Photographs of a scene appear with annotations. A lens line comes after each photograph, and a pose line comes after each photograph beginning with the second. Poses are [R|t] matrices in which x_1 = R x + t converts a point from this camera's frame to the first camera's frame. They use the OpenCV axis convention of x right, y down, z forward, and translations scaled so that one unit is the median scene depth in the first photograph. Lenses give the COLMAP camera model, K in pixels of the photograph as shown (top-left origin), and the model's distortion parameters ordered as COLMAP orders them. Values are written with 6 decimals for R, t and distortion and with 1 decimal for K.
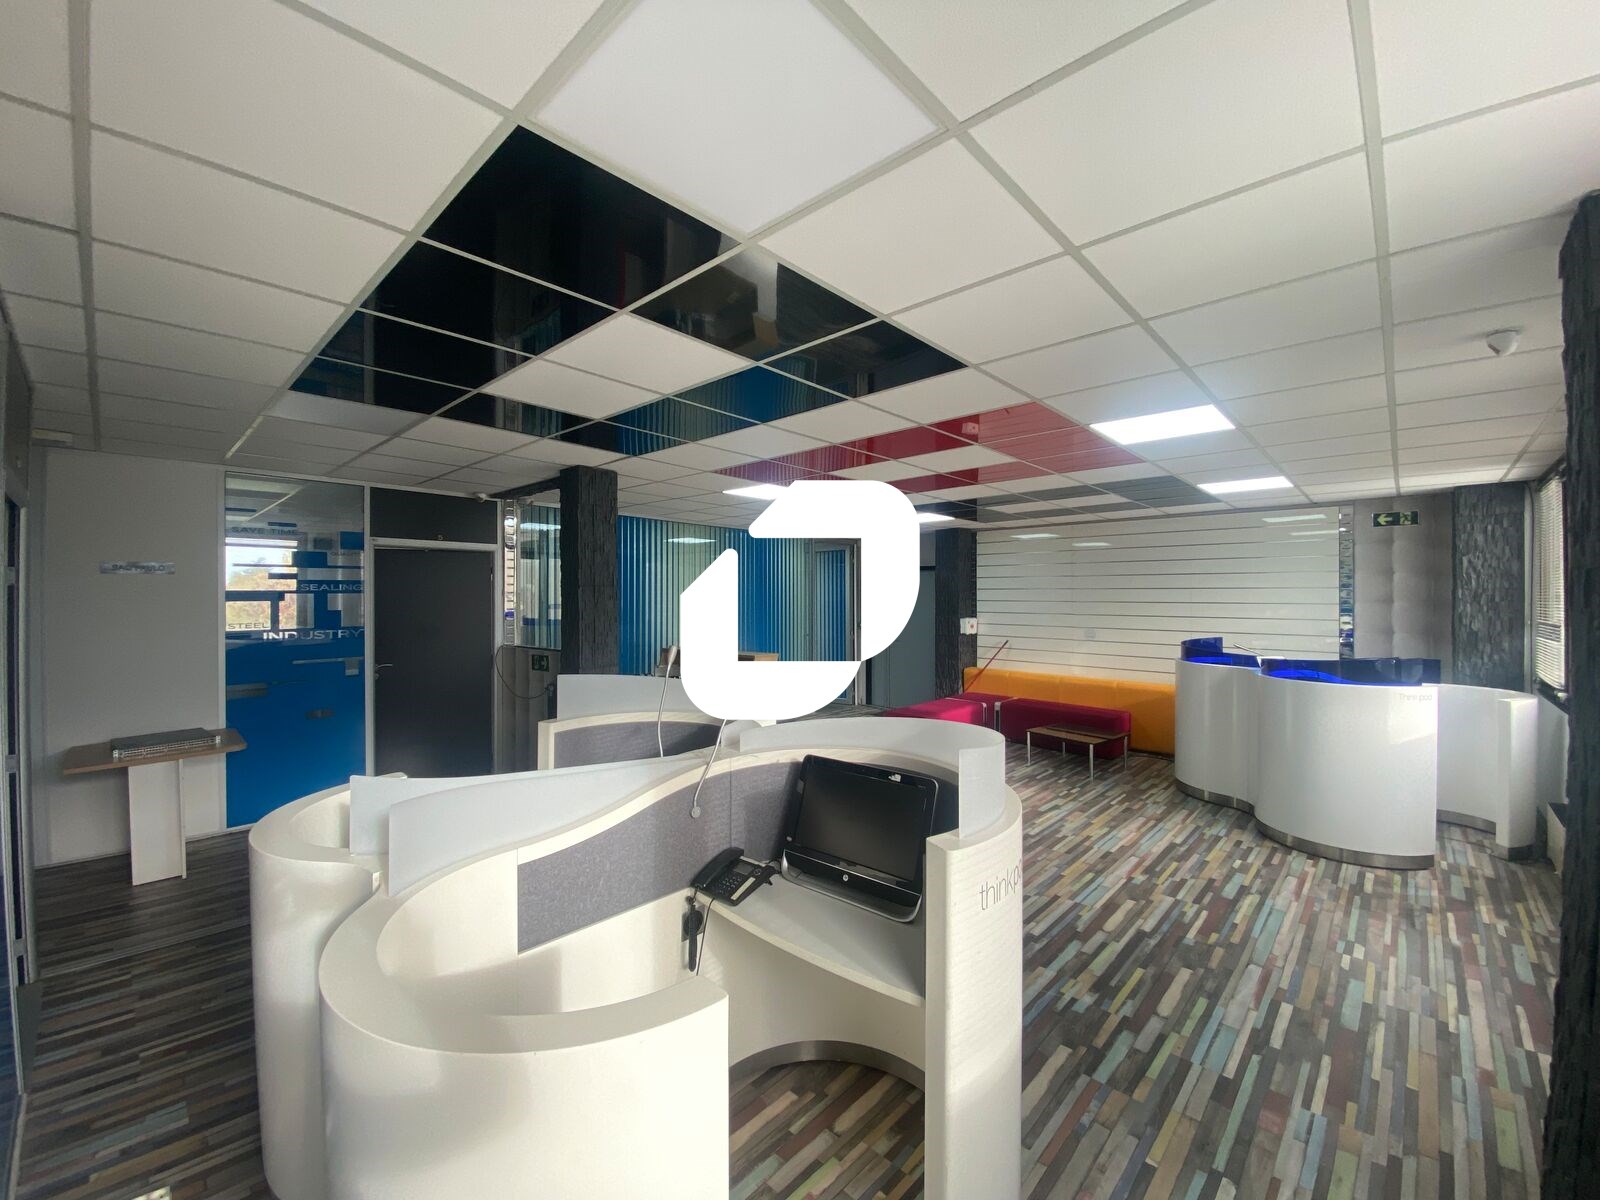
lens RADIAL K [[648.5, 0, 795.3], [0, 648.5, 598.8], [0, 0, 1]] dist [-0.014520, -0.006171]
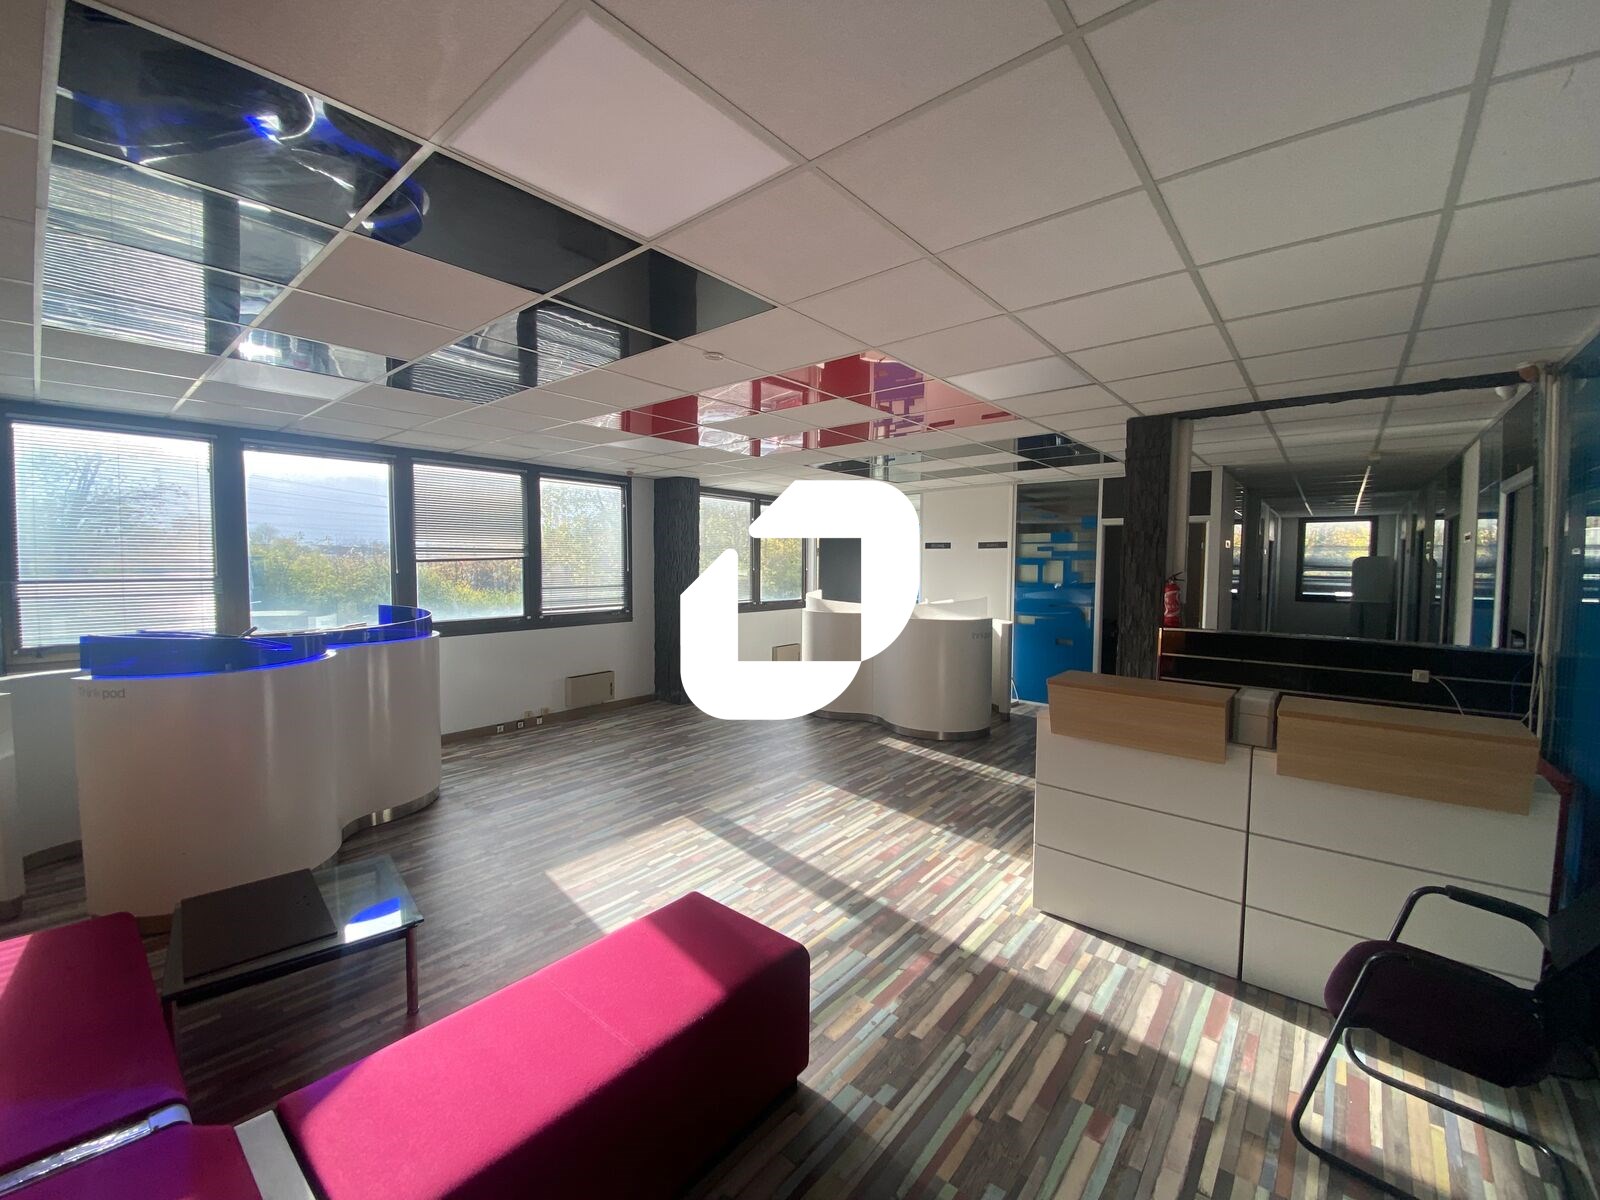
lens RADIAL K [[648.5, 0, 786.2], [0, 648.5, 591.0], [0, 0, 1]] dist [-0.014520, -0.006171]
pose [[-0.998809, -0.009737, -0.047817, 0.289298], [-0.012237, 0.998558, 0.052271, -0.010605], [0.047239, 0.052794, -0.997487, 2.282531]]
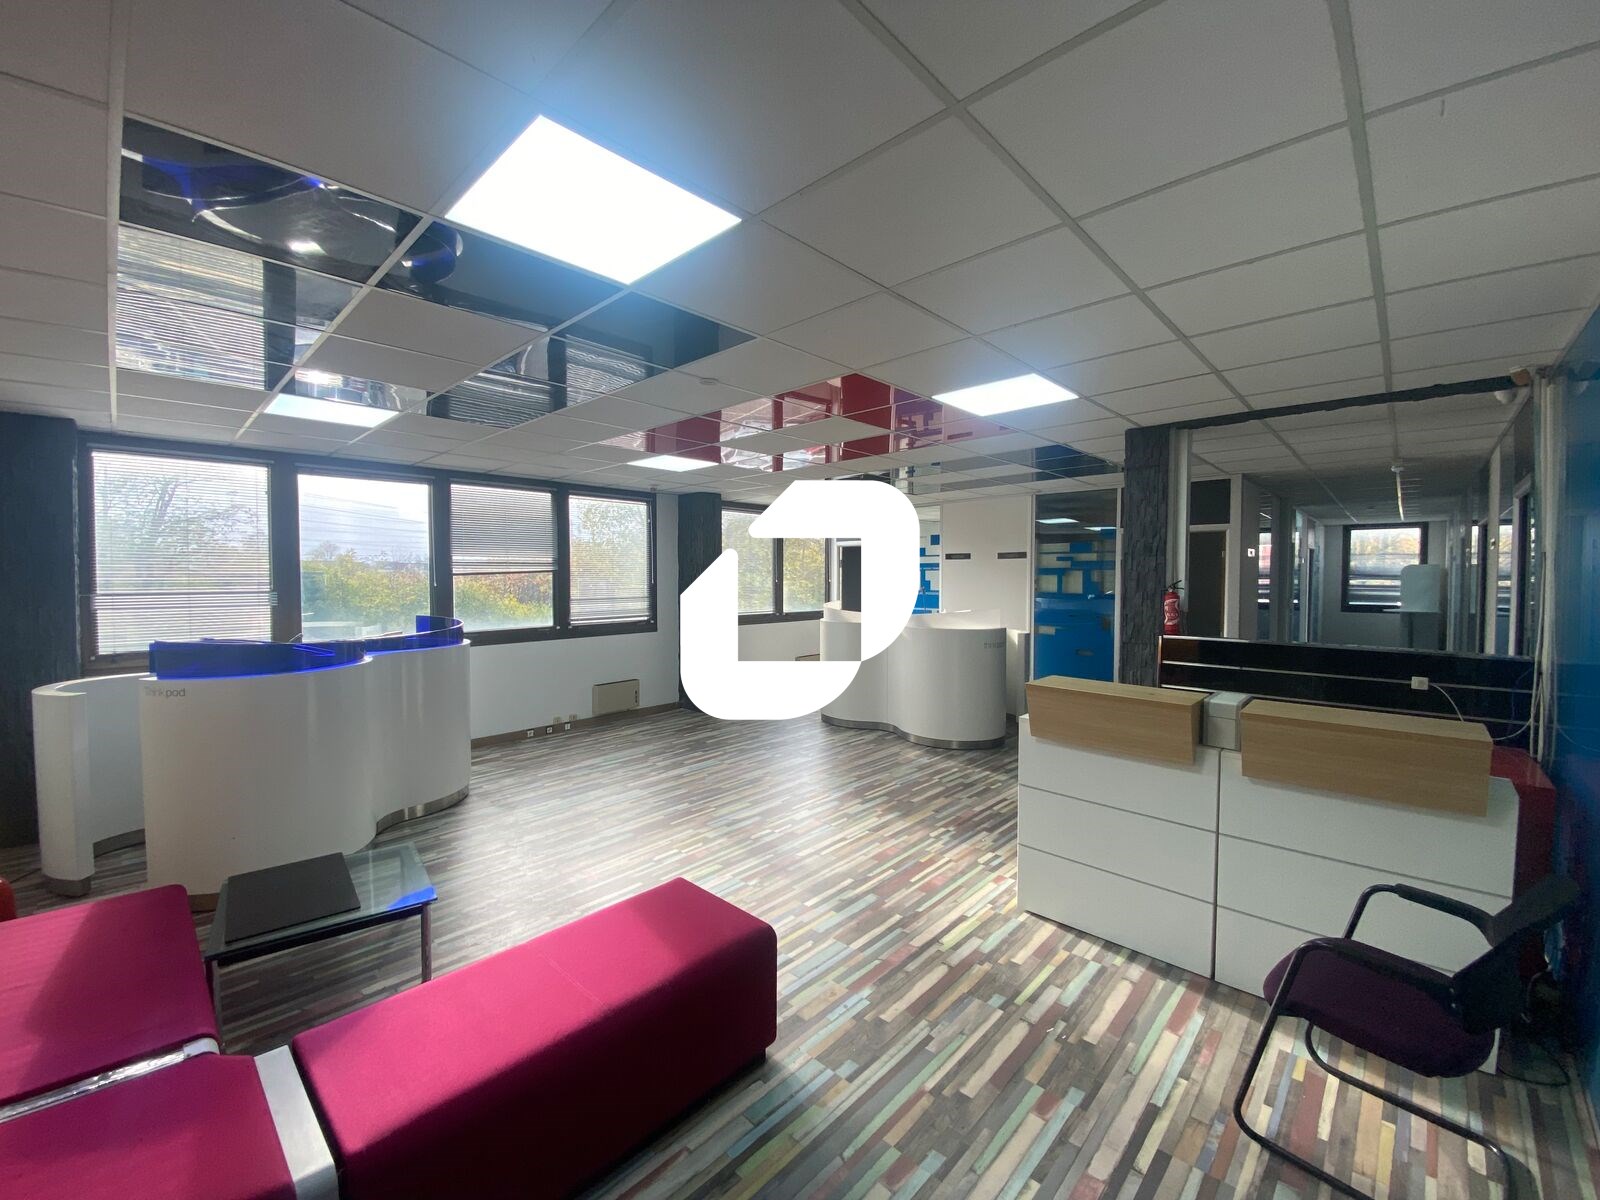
lens RADIAL K [[648.5, 0, 787.7], [0, 648.5, 591.1], [0, 0, 1]] dist [-0.014520, -0.006171]
pose [[-0.999898, -0.006345, 0.012815, 0.227172], [-0.005917, 0.999431, 0.033203, -0.007953], [-0.013019, 0.033124, -0.999366, 2.330762]]
